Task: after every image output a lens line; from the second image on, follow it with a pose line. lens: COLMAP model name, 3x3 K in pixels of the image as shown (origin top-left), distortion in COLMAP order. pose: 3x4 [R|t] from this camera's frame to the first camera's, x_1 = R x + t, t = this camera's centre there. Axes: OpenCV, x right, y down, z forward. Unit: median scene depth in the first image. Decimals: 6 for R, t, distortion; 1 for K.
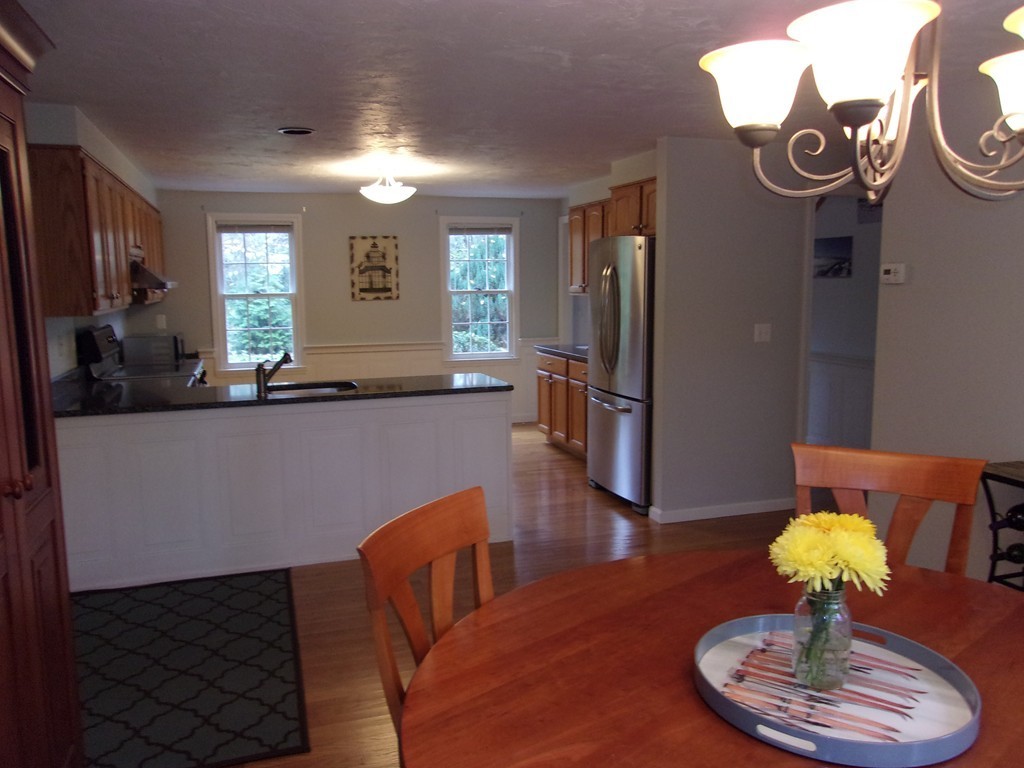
lens RADIAL K [[809.5, 0, 514.1], [0, 809.5, 380.6], [0, 0, 1]] dist [0.001839, 0.034245]
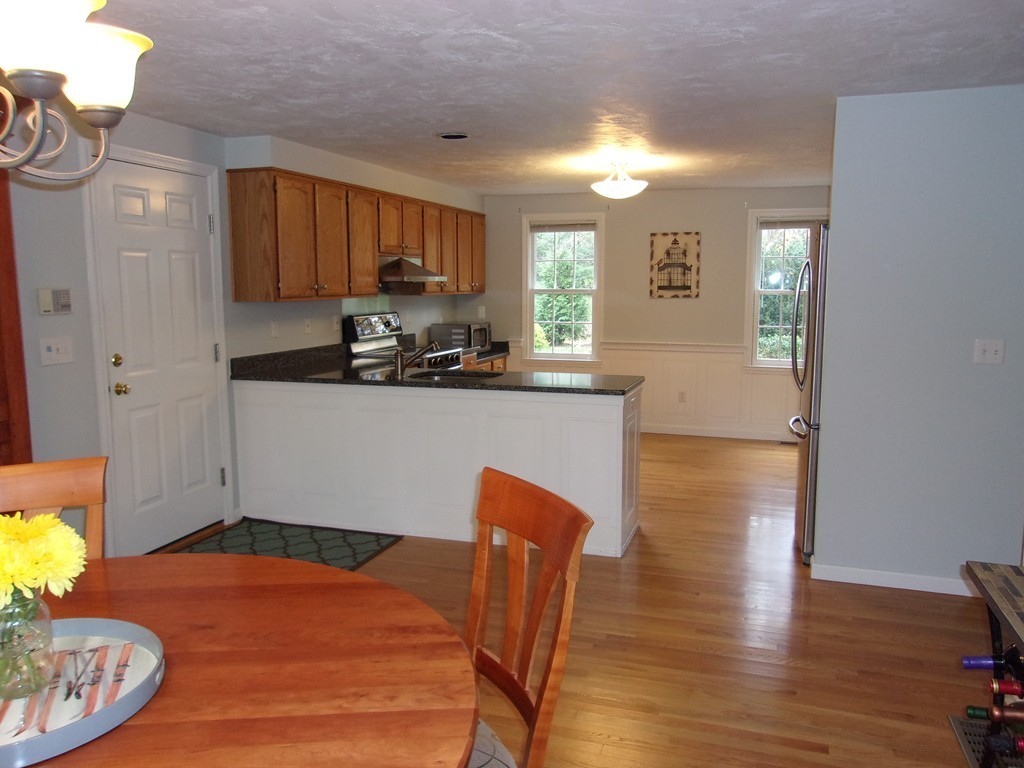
lens RADIAL K [[809.5, 0, 512.9], [0, 809.5, 383.0], [0, 0, 1]] dist [0.001839, 0.034245]
pose [[0.808205, 0.086415, -0.582527, 0.251821], [-0.083573, 0.995994, 0.031800, -0.012708], [0.582941, 0.022982, 0.812189, 0.100305]]
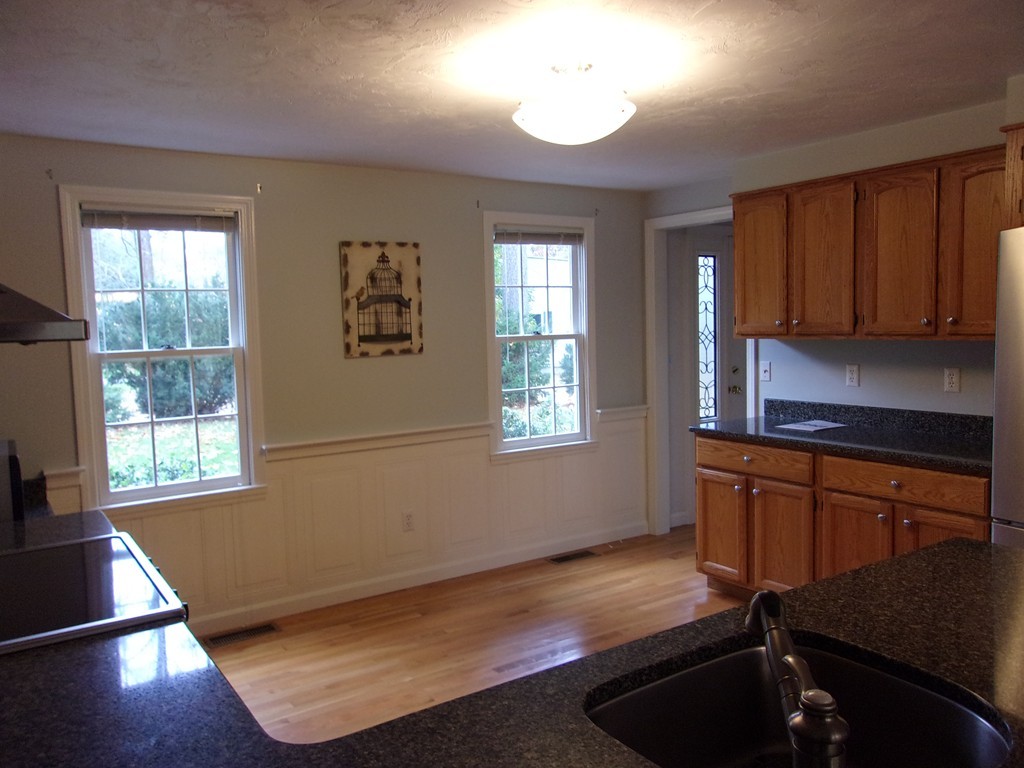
lens RADIAL K [[809.5, 0, 517.8], [0, 809.5, 384.3], [0, 0, 1]] dist [0.001839, 0.034245]
pose [[0.962182, -0.037770, 0.269776, -0.237852], [0.051156, 0.997775, -0.042758, -0.051697], [-0.267561, 0.054942, 0.961973, 0.443398]]
